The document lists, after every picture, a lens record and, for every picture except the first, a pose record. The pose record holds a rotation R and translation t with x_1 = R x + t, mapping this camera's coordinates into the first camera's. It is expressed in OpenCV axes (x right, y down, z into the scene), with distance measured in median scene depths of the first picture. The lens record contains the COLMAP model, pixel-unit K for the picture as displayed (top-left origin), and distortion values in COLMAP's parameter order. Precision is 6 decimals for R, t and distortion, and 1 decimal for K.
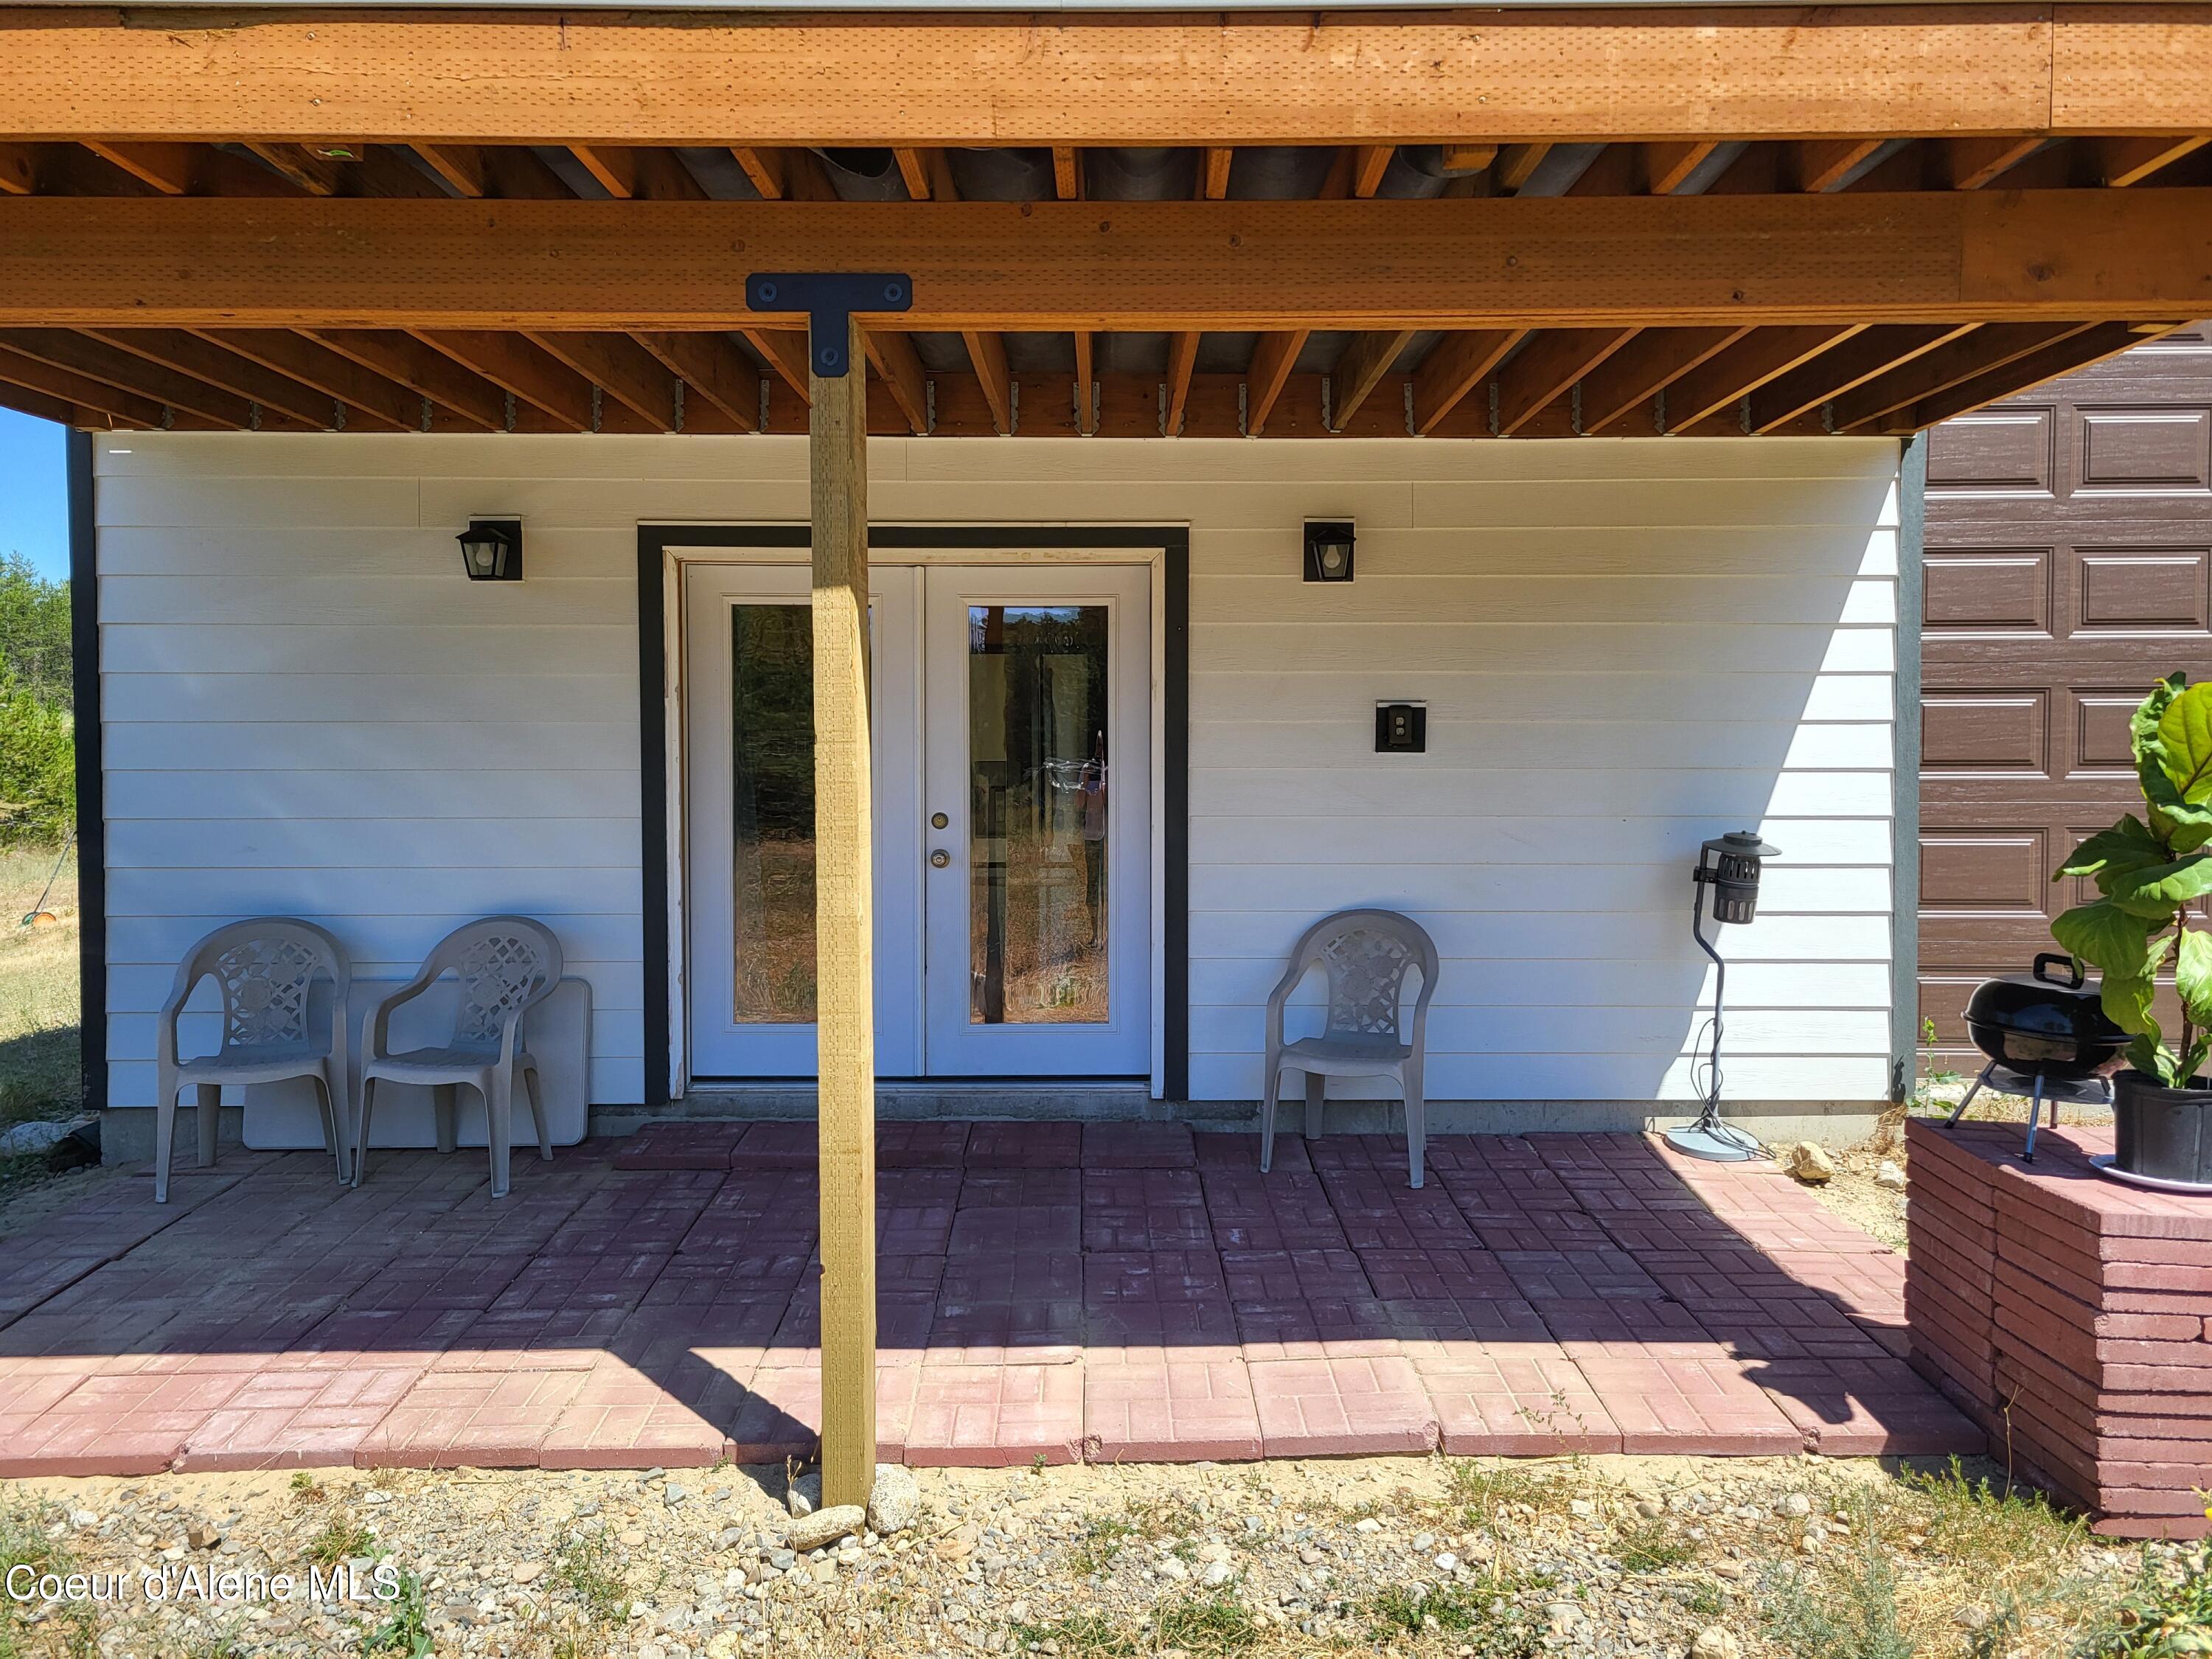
lens RADIAL K [[1677.0, 0, 1106.1], [0, 1677.0, 825.5], [0, 0, 1]] dist [0.047659, -0.006098]
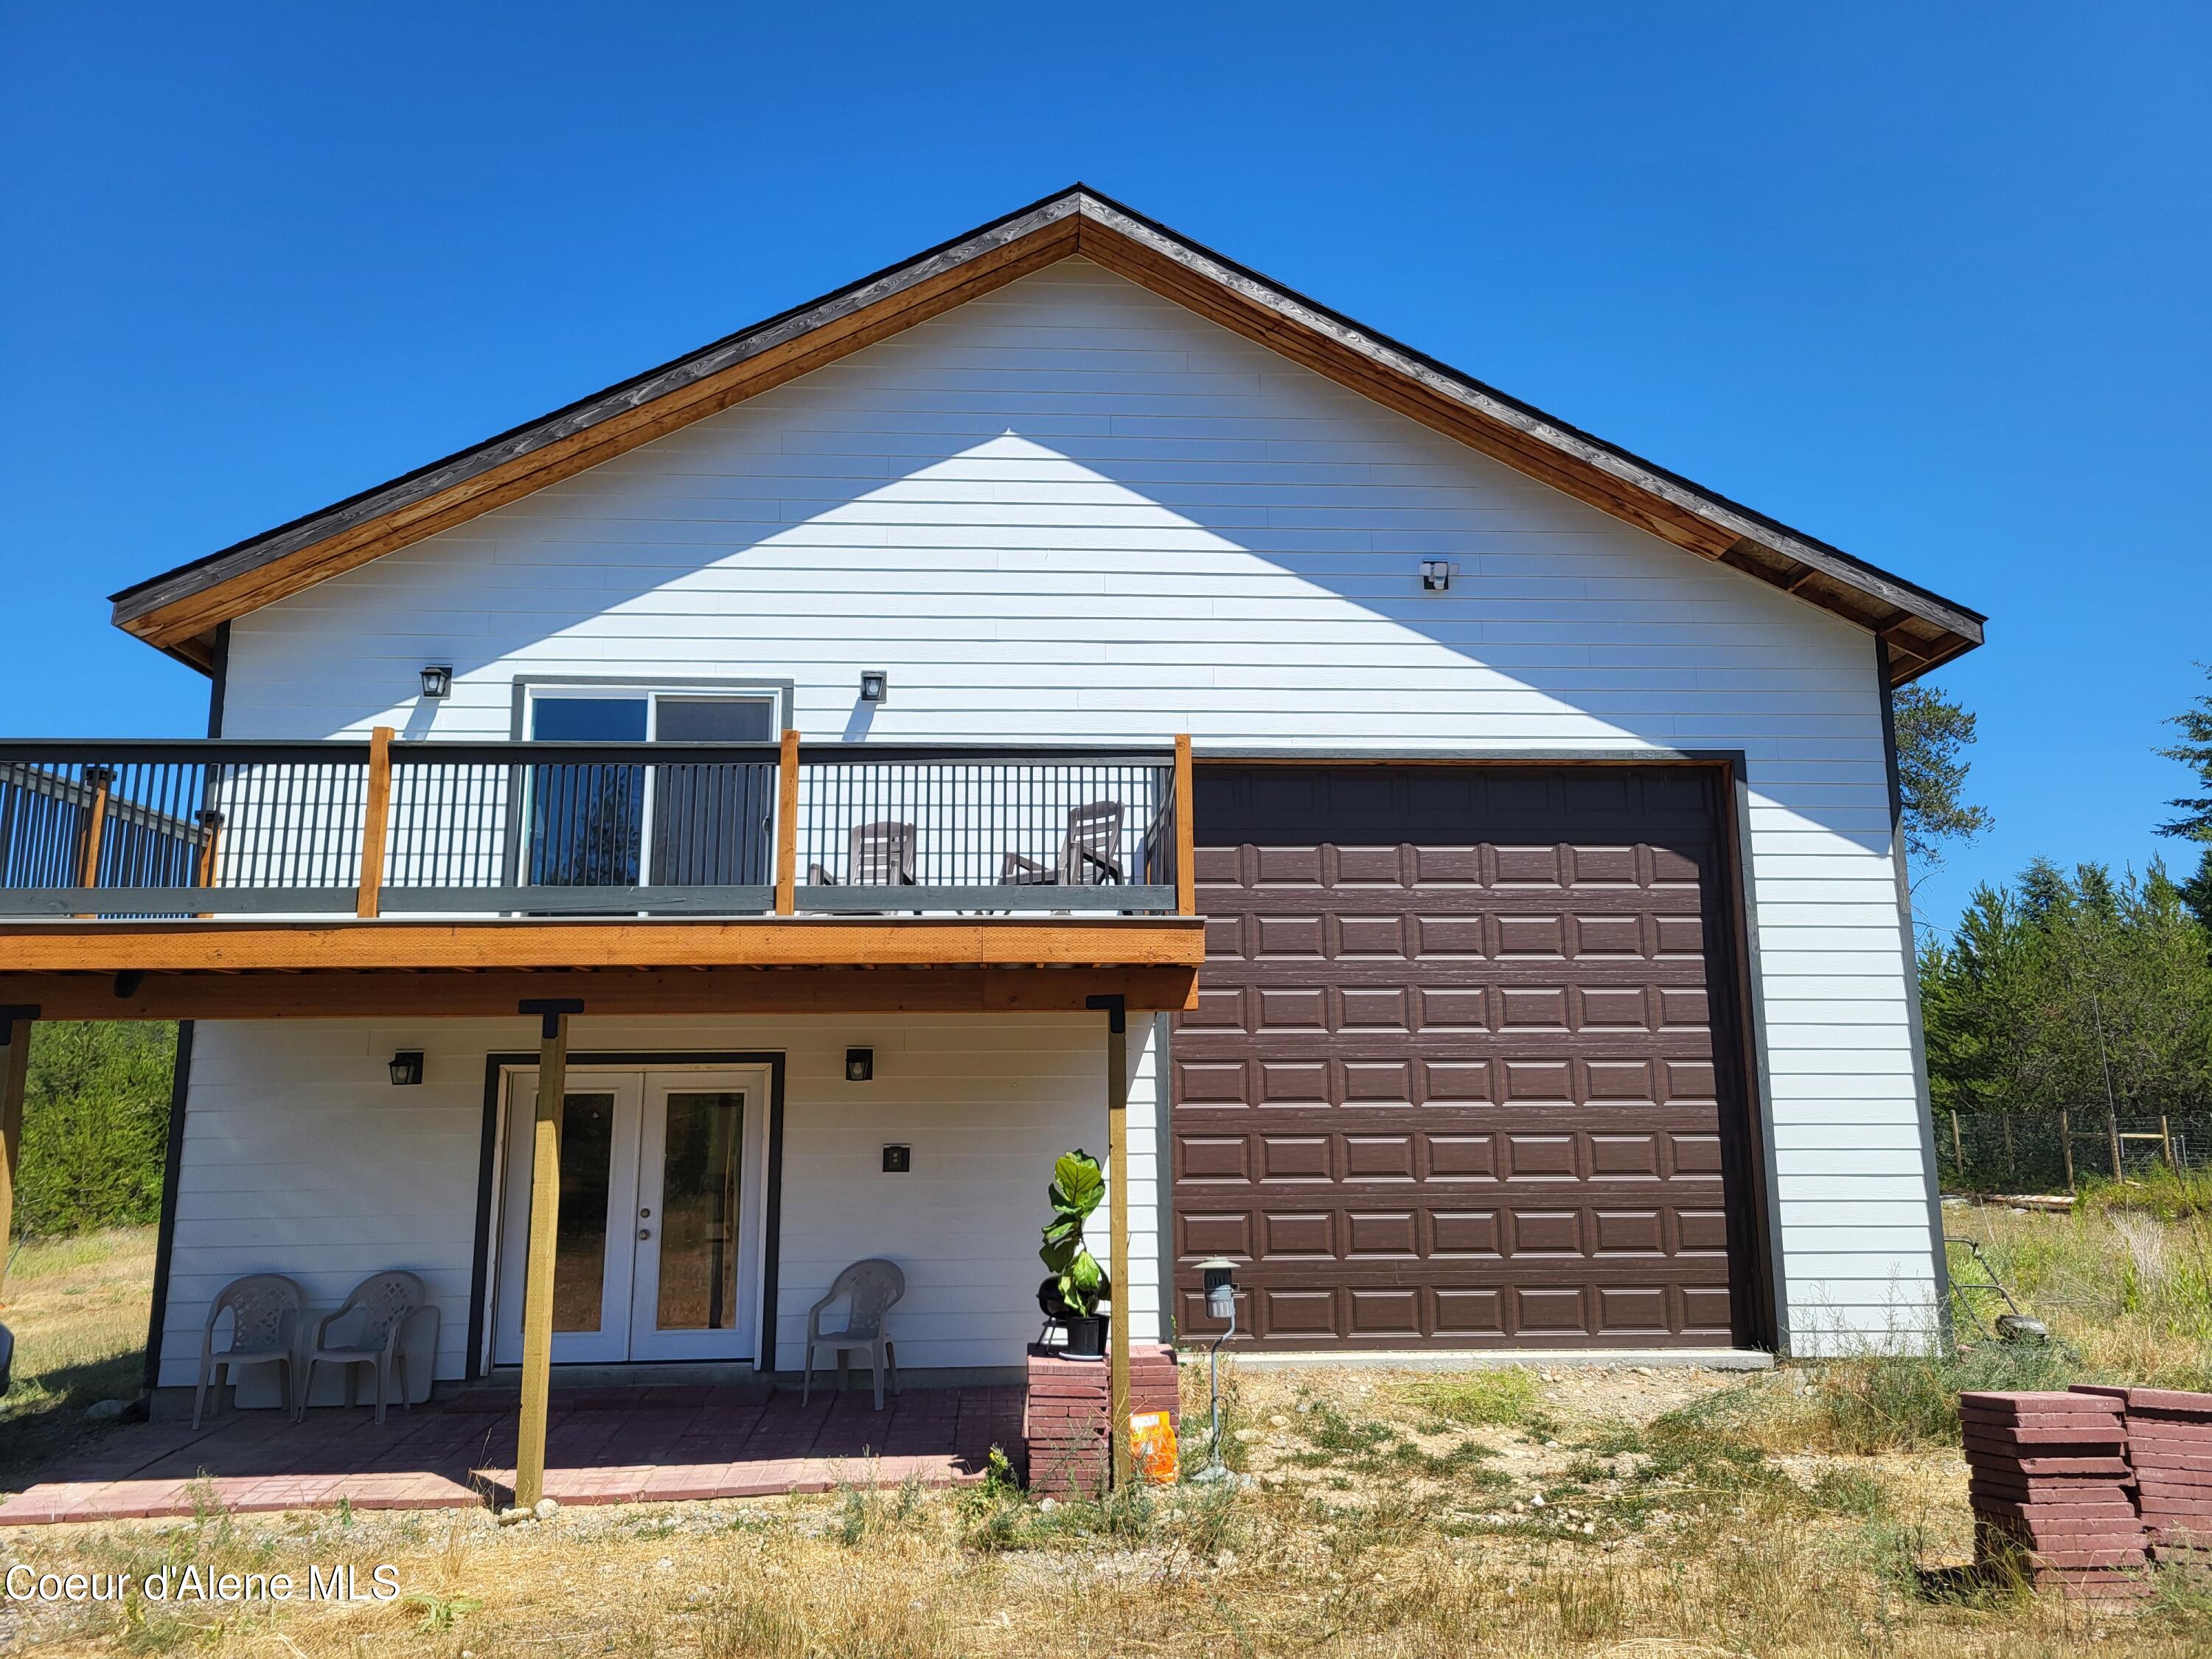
lens RADIAL K [[1677.0, 0, 1107.7], [0, 1677.0, 830.6], [0, 0, 1]] dist [0.047659, -0.006098]
pose [[0.998585, 0.002553, 0.053126, 0.318278], [0.009292, 0.975111, -0.221522, 0.002317], [-0.052369, 0.221702, 0.973707, -0.942600]]
